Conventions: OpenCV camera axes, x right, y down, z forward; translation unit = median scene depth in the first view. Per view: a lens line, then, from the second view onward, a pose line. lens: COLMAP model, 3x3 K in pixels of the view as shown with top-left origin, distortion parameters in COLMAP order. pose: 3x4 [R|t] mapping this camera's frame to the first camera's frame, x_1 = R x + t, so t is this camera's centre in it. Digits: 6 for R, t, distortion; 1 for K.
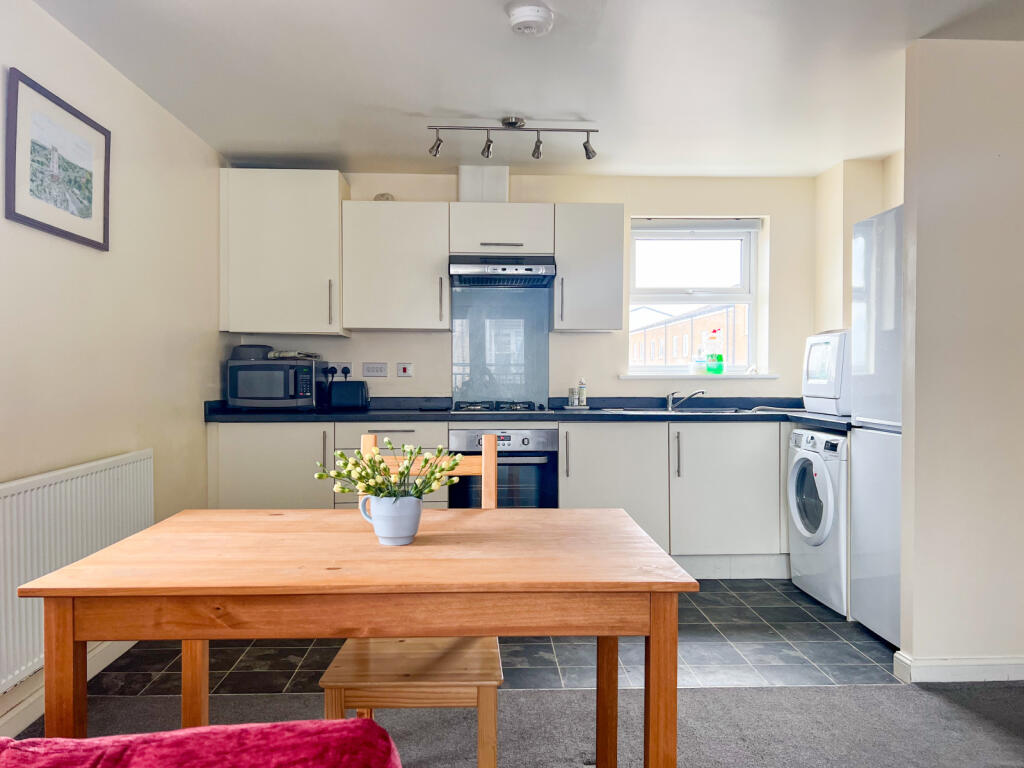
lens RADIAL K [[773.8, 0, 511.3], [0, 773.8, 385.6], [0, 0, 1]] dist [0.012401, -0.010572]
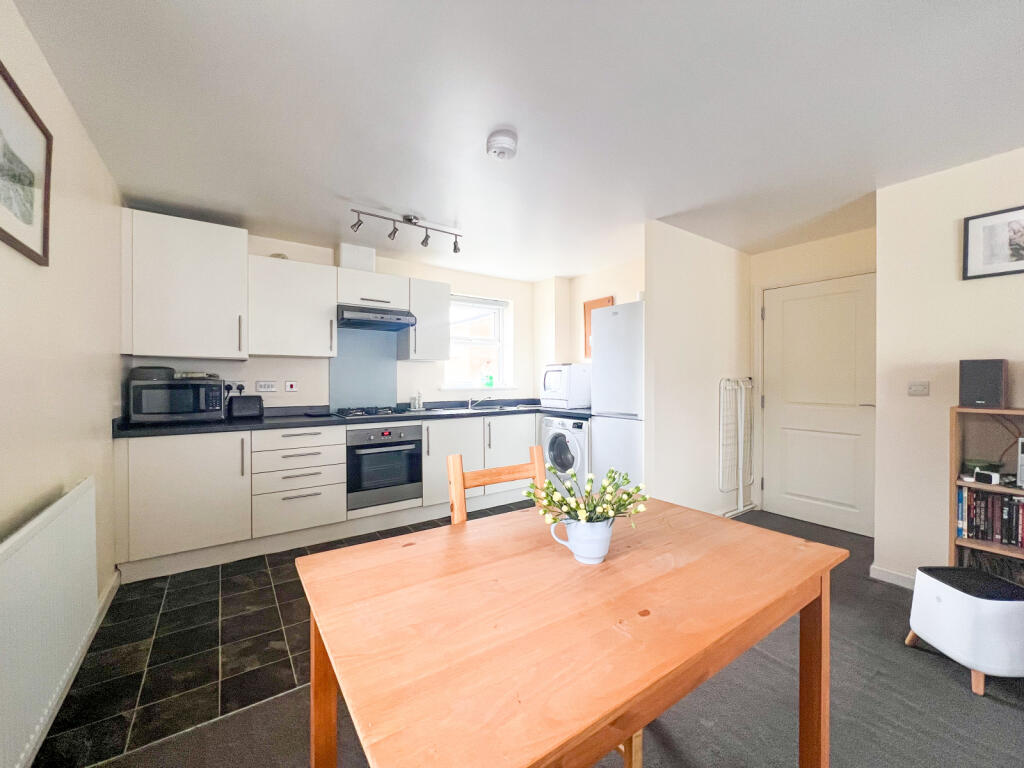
lens RADIAL K [[412.0, 0, 512.6], [0, 412.0, 380.4], [0, 0, 1]] dist [-0.004716, 0.000007]
pose [[0.837728, -0.002563, 0.546081, -0.225467], [0.012868, 0.999804, -0.015048, -0.016605], [-0.545936, 0.019633, 0.837597, 0.209713]]
